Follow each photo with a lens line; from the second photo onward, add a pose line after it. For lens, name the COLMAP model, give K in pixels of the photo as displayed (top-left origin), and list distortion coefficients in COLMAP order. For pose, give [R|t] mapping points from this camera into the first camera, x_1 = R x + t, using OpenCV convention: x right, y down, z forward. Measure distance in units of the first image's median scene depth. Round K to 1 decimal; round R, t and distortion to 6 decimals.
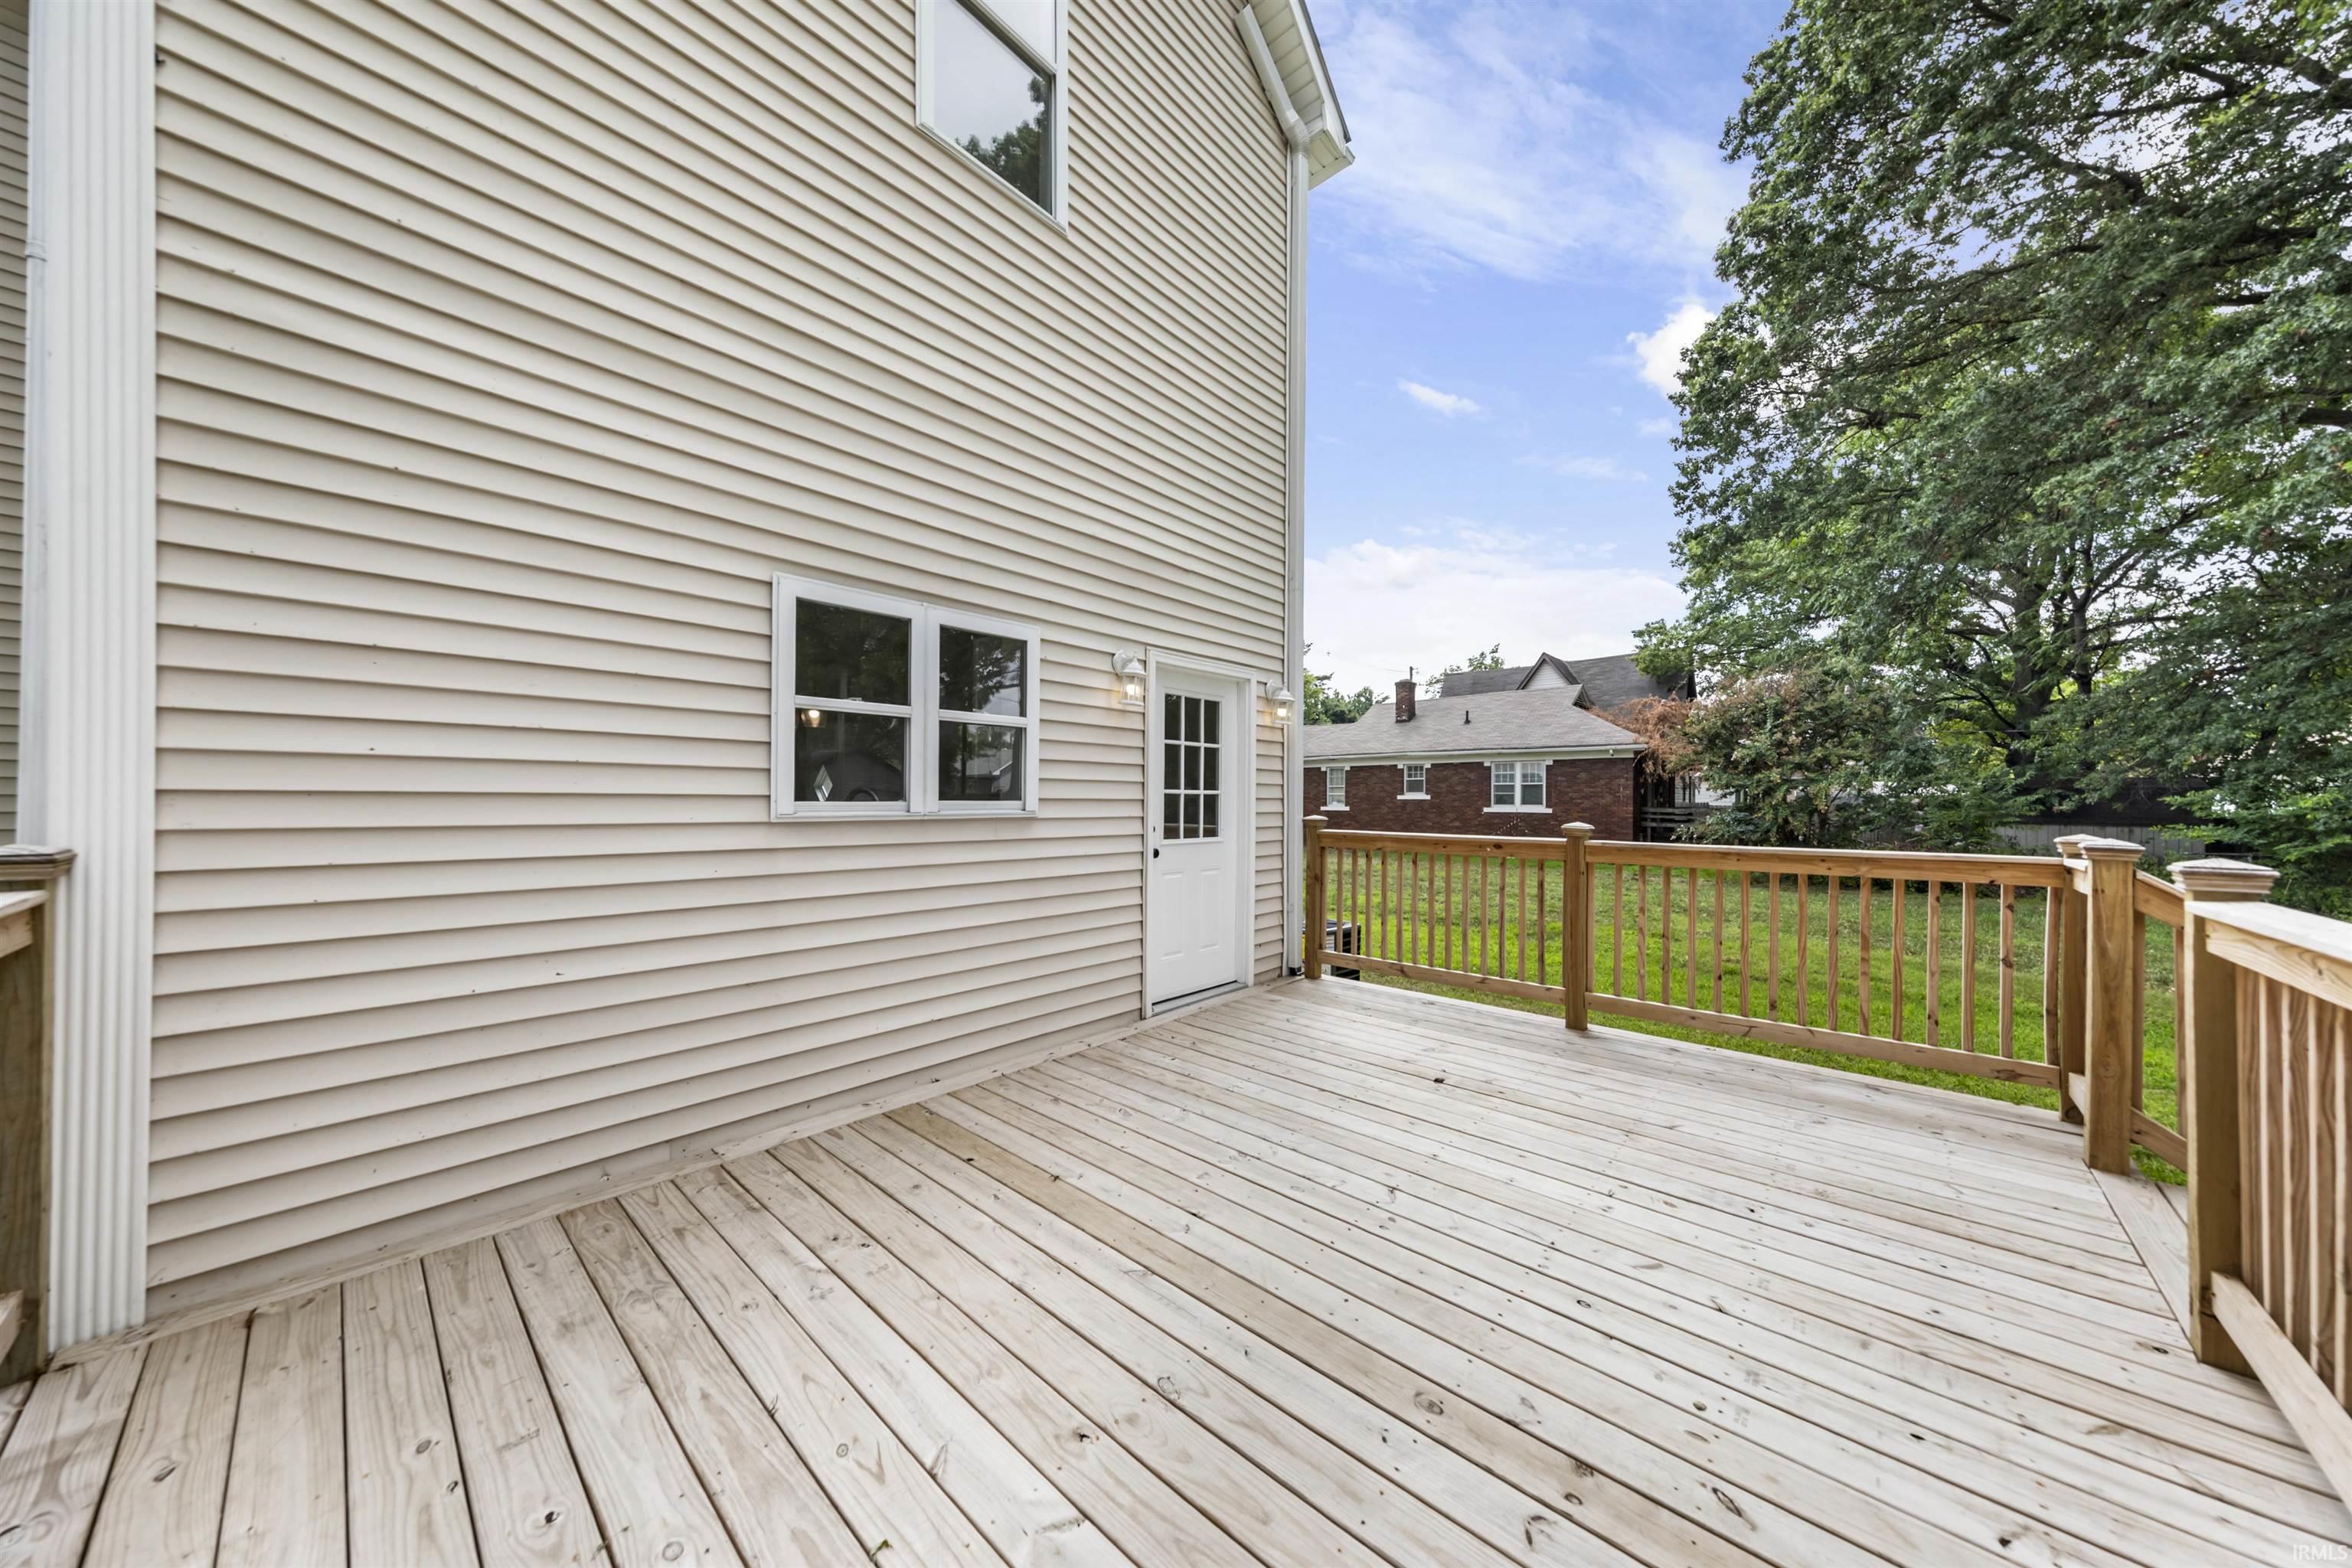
lens RADIAL K [[751.5, 0, 1177.6], [0, 751.5, 796.6], [0, 0, 1]] dist [-0.000430, 0.000028]
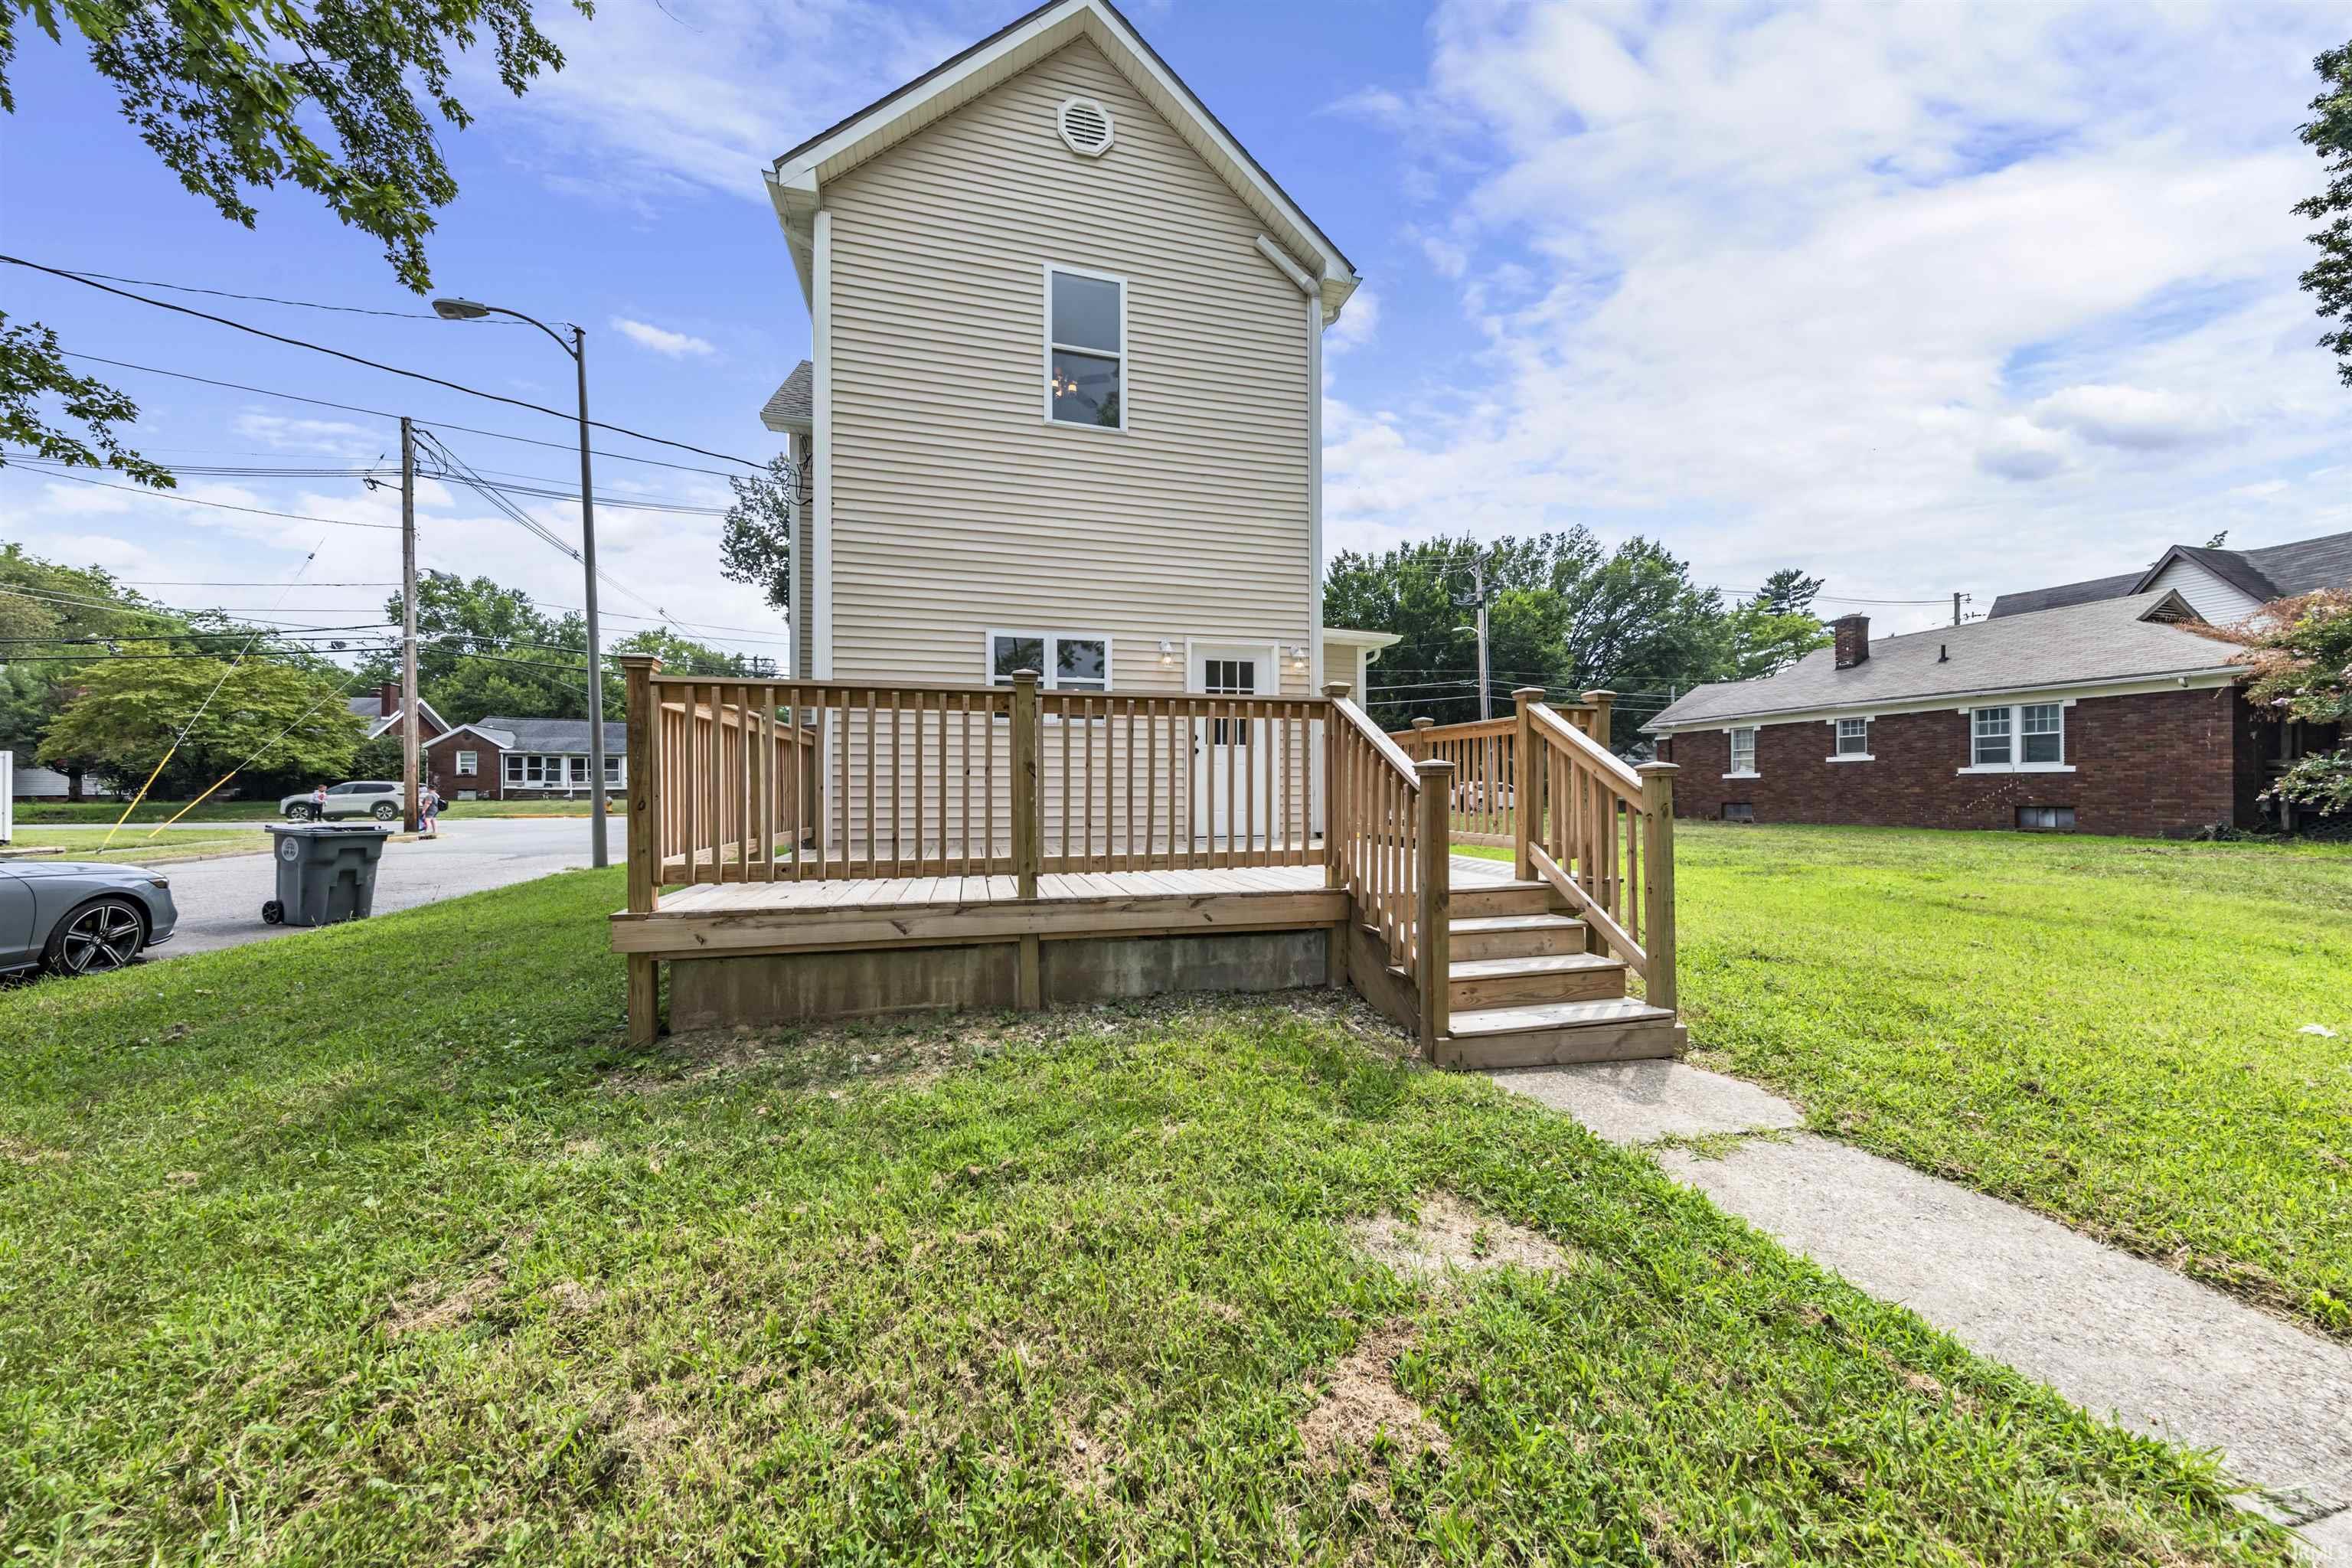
lens RADIAL K [[751.5, 0, 1177.9], [0, 751.5, 786.0], [0, 0, 1]] dist [-0.000430, 0.000028]
pose [[0.829546, -0.011003, -0.558330, 0.176693], [0.008456, 0.999939, -0.007144, 0.032820], [0.558374, 0.001205, 0.829588, -0.095967]]
